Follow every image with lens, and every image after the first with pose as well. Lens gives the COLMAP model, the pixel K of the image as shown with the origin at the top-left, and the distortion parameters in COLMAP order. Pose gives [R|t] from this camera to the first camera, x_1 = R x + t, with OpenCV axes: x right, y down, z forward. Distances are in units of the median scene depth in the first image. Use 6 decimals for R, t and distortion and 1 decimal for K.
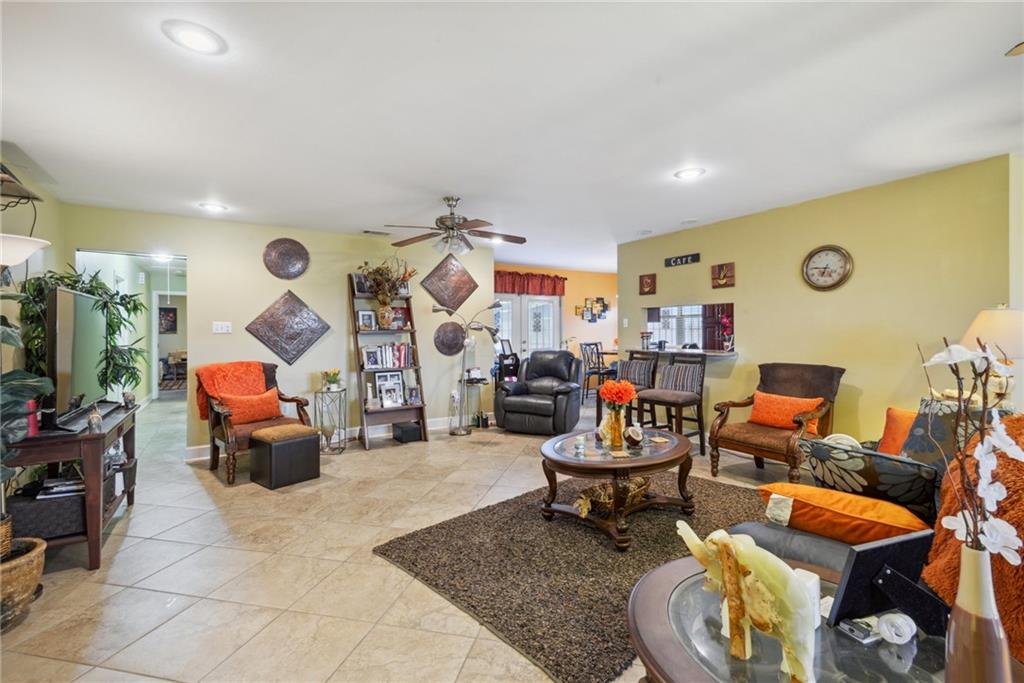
lens RADIAL K [[457.4, 0, 511.4], [0, 457.4, 330.4], [0, 0, 1]] dist [0.000781, 0.000095]
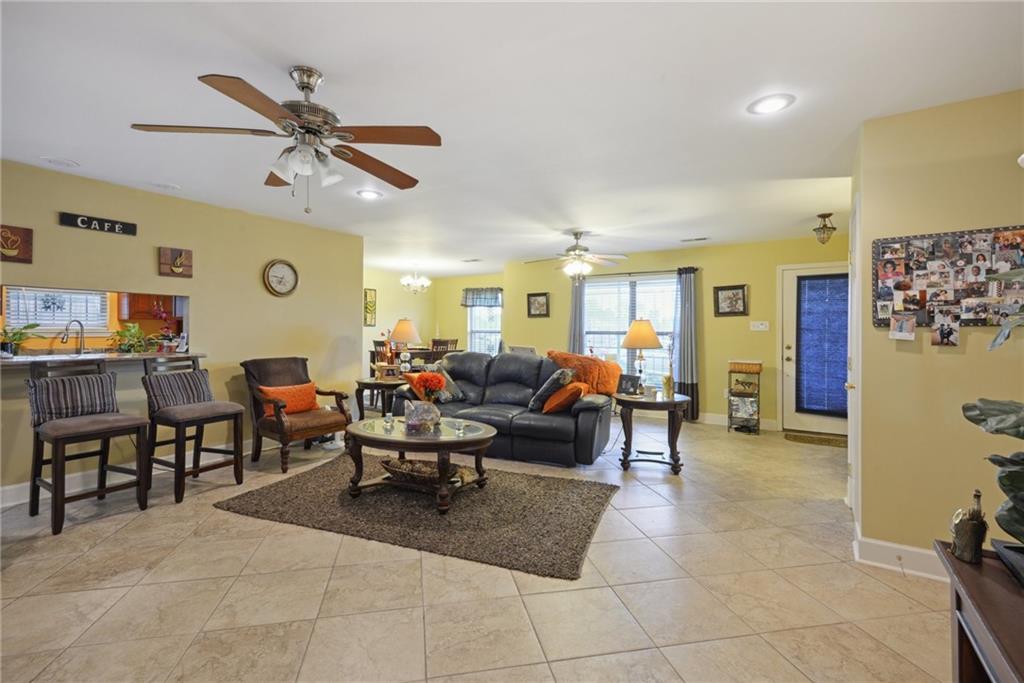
lens RADIAL K [[457.4, 0, 511.4], [0, 457.4, 330.4], [0, 0, 1]] dist [0.000781, 0.000095]
pose [[-0.447928, -0.006319, 0.894047, -0.576952], [-0.013910, 0.999903, 0.000099, -0.003998], [-0.893961, -0.012392, -0.447973, 0.844957]]
